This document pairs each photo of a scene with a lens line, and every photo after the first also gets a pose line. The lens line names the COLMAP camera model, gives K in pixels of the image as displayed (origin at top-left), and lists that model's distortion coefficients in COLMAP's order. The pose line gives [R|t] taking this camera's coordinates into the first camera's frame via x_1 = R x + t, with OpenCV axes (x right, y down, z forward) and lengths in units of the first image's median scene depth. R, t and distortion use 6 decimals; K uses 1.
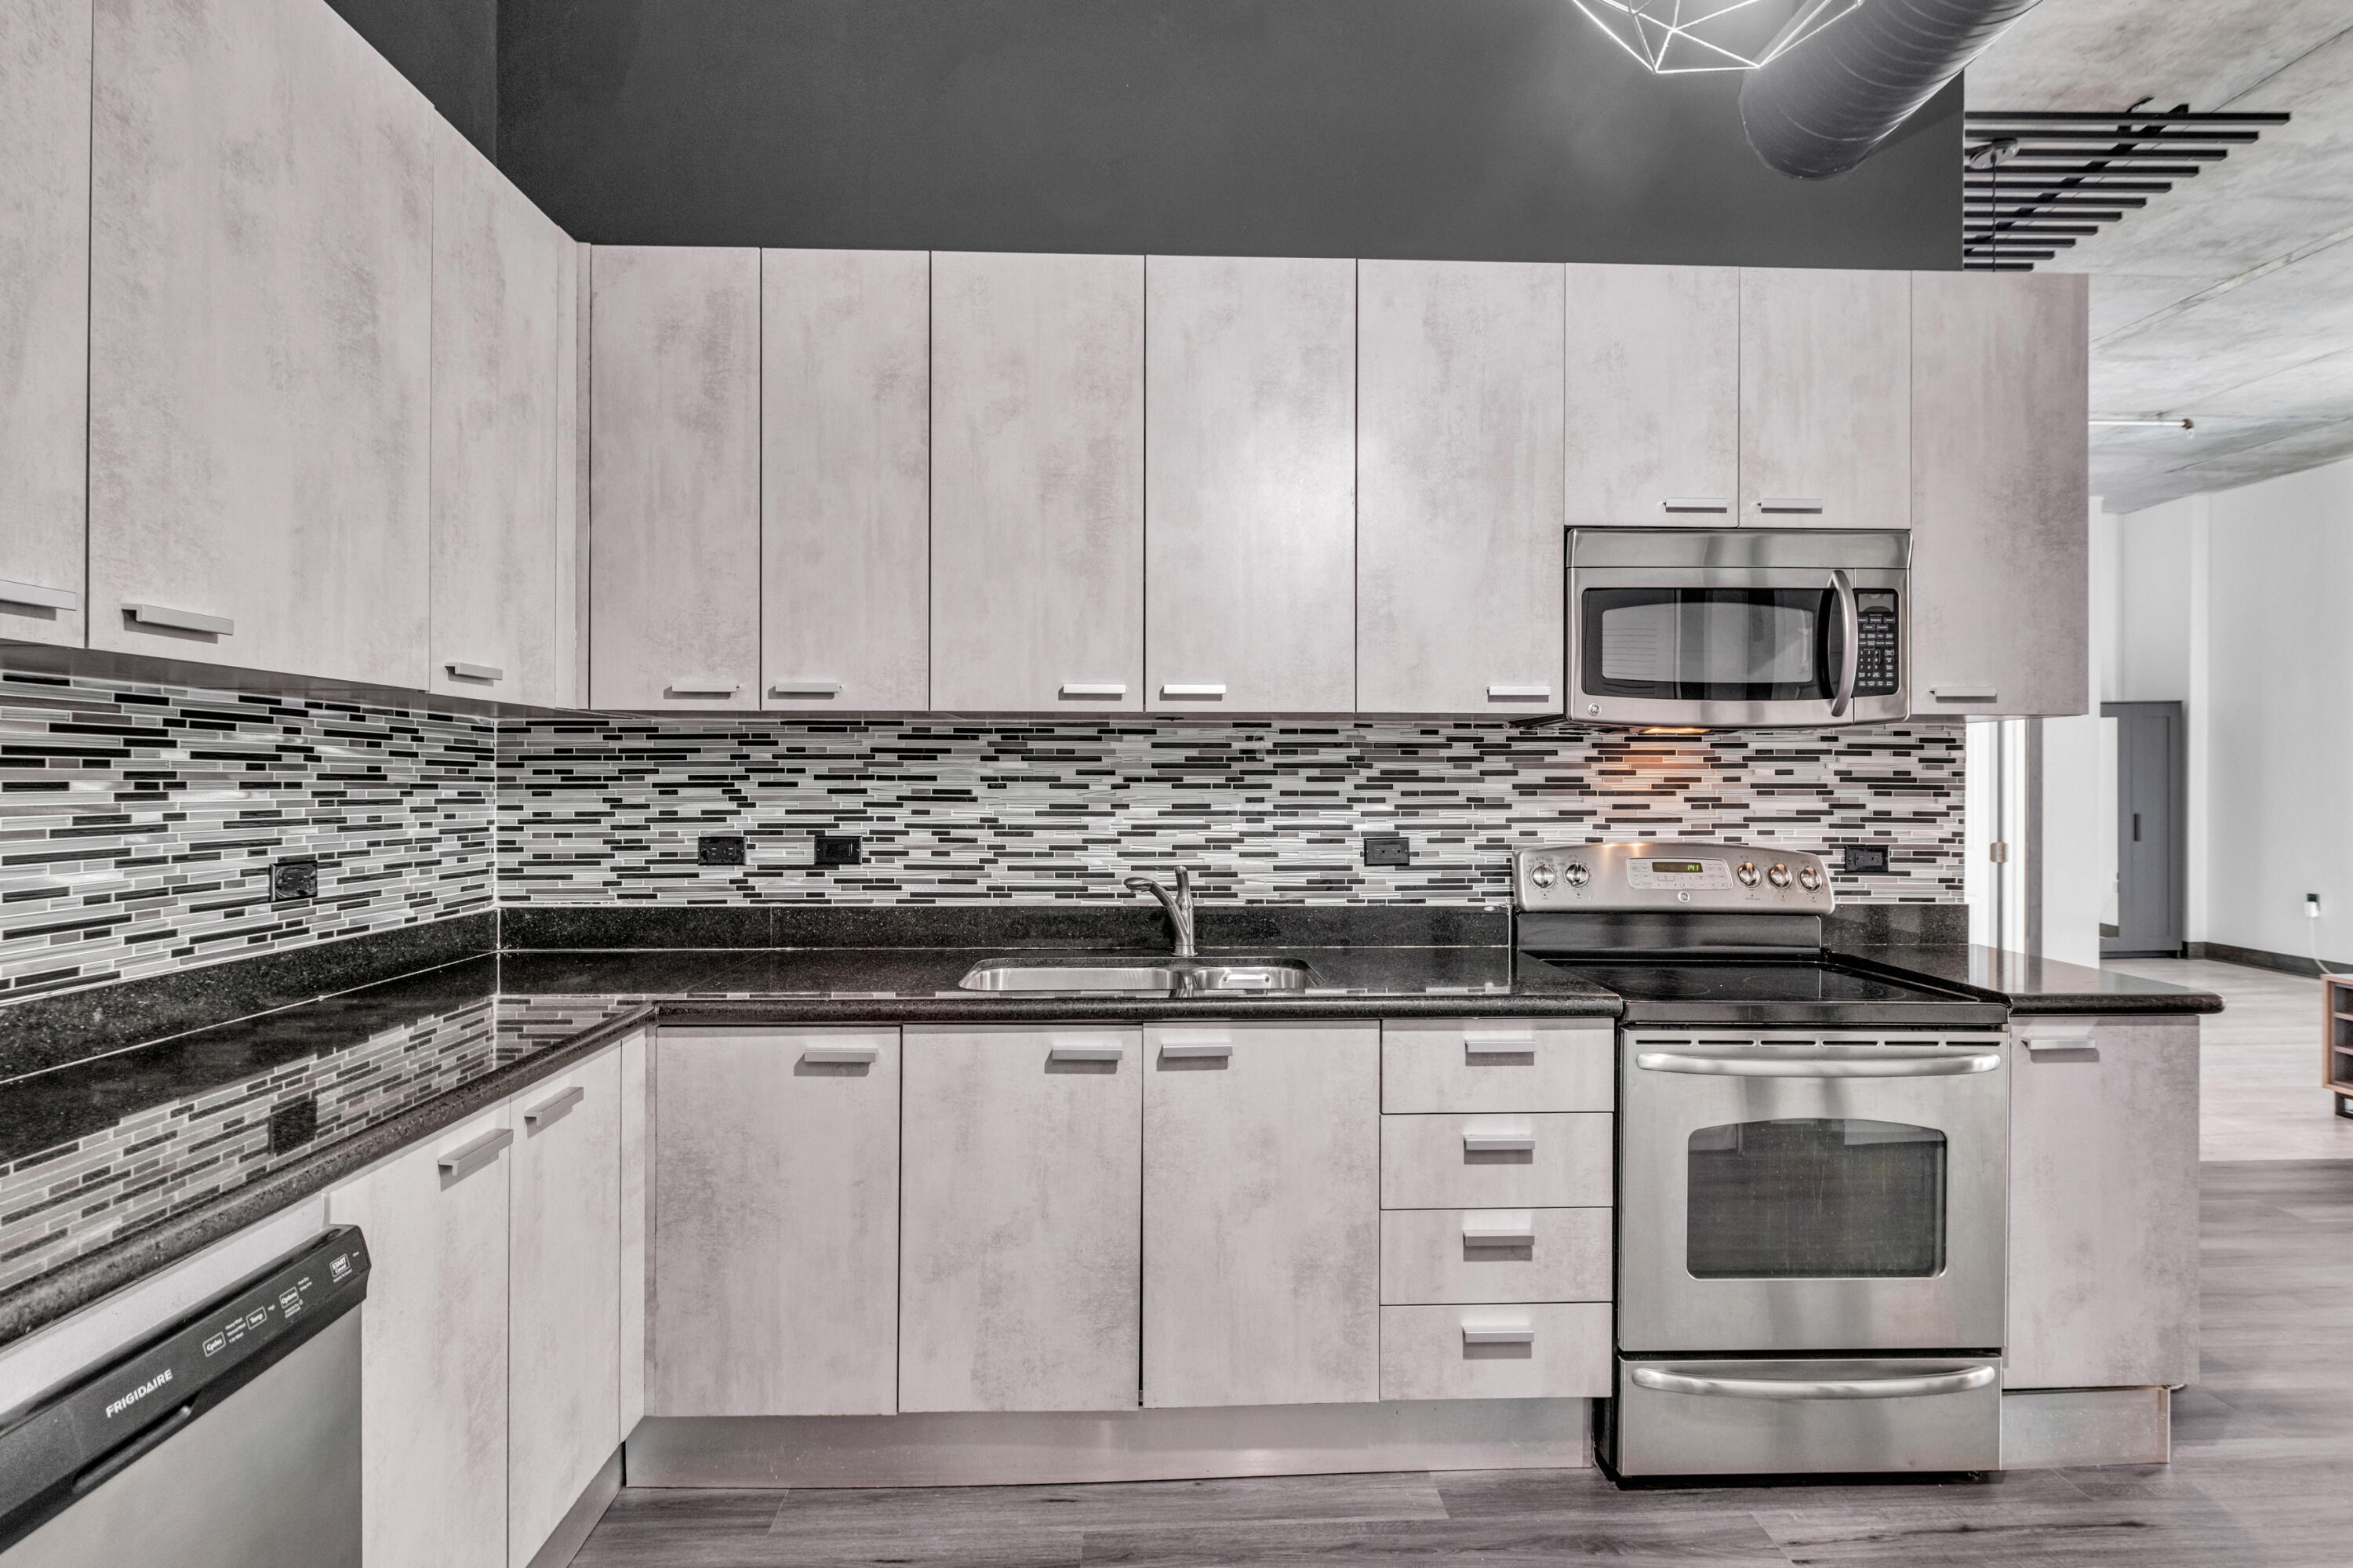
lens RADIAL K [[1115.9, 0, 1178.7], [0, 1115.9, 777.1], [0, 0, 1]] dist [0.000779, -0.000258]
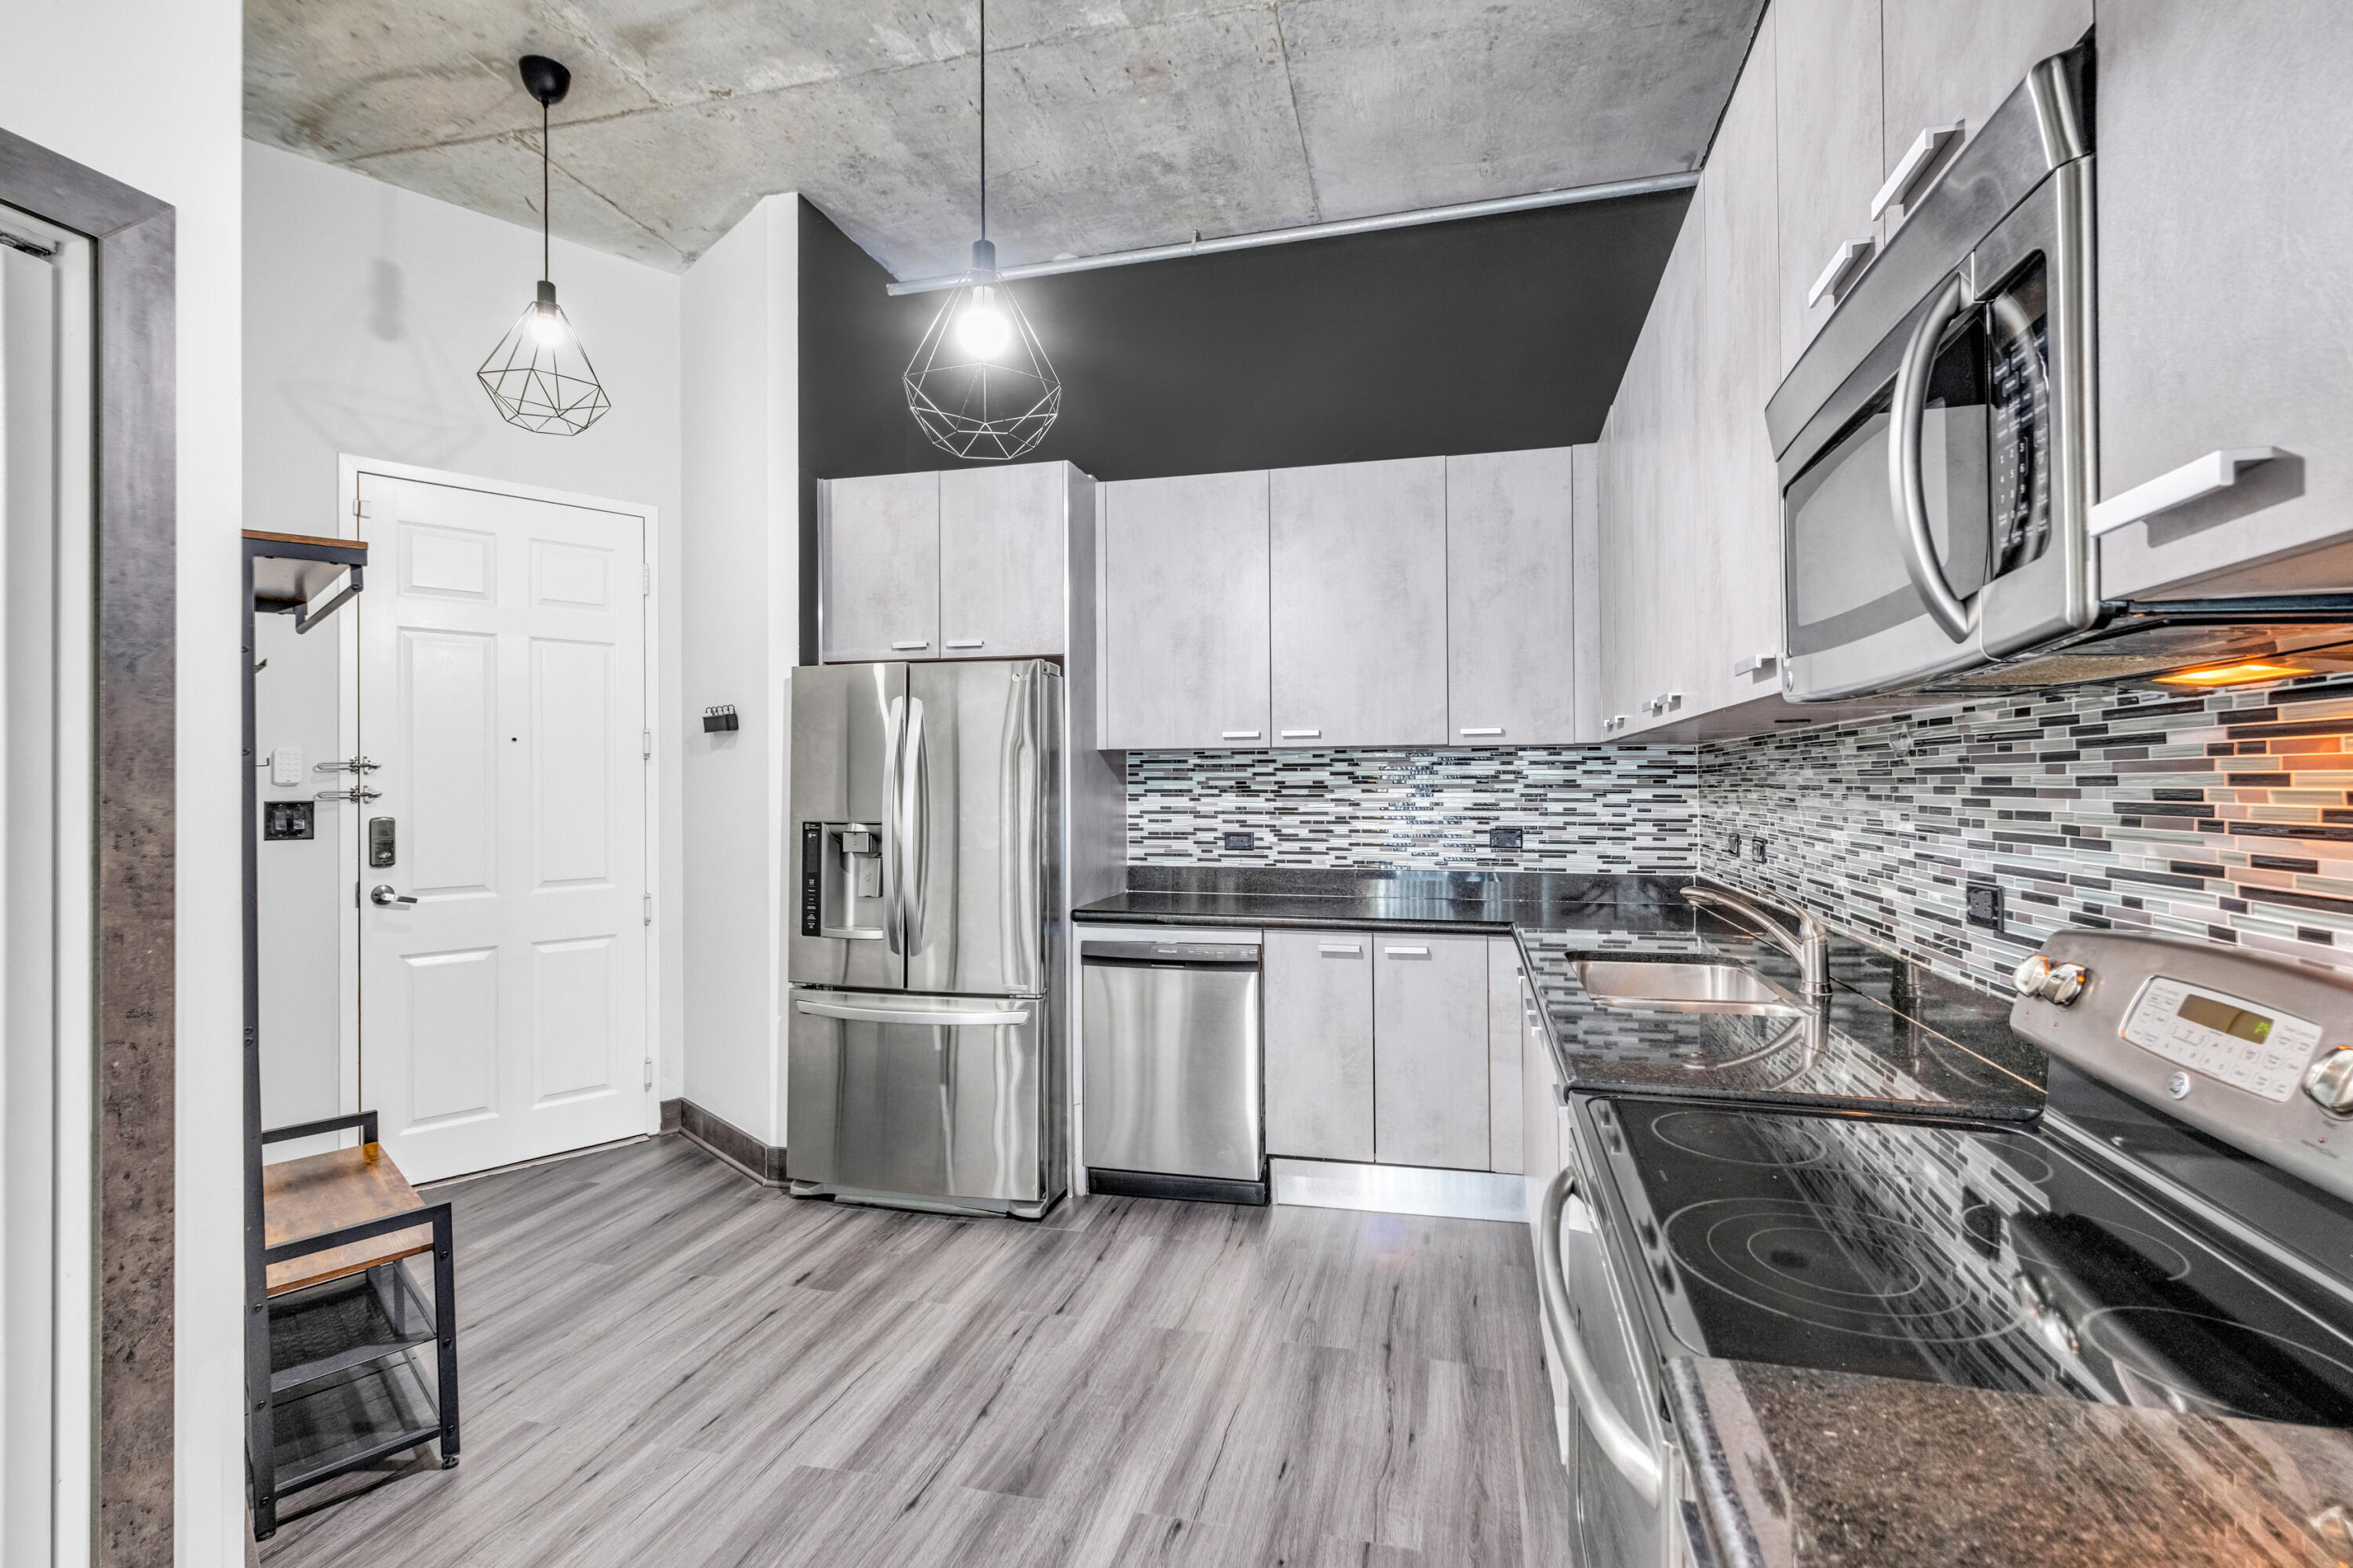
lens RADIAL K [[1115.9, 0, 1187.0], [0, 1115.9, 773.3], [0, 0, 1]] dist [0.000779, -0.000258]
pose [[-0.295105, -0.007281, -0.955437, 1.100219], [0.008805, 0.999908, -0.010340, -0.006781], [0.955424, -0.011464, -0.295014, 0.898223]]
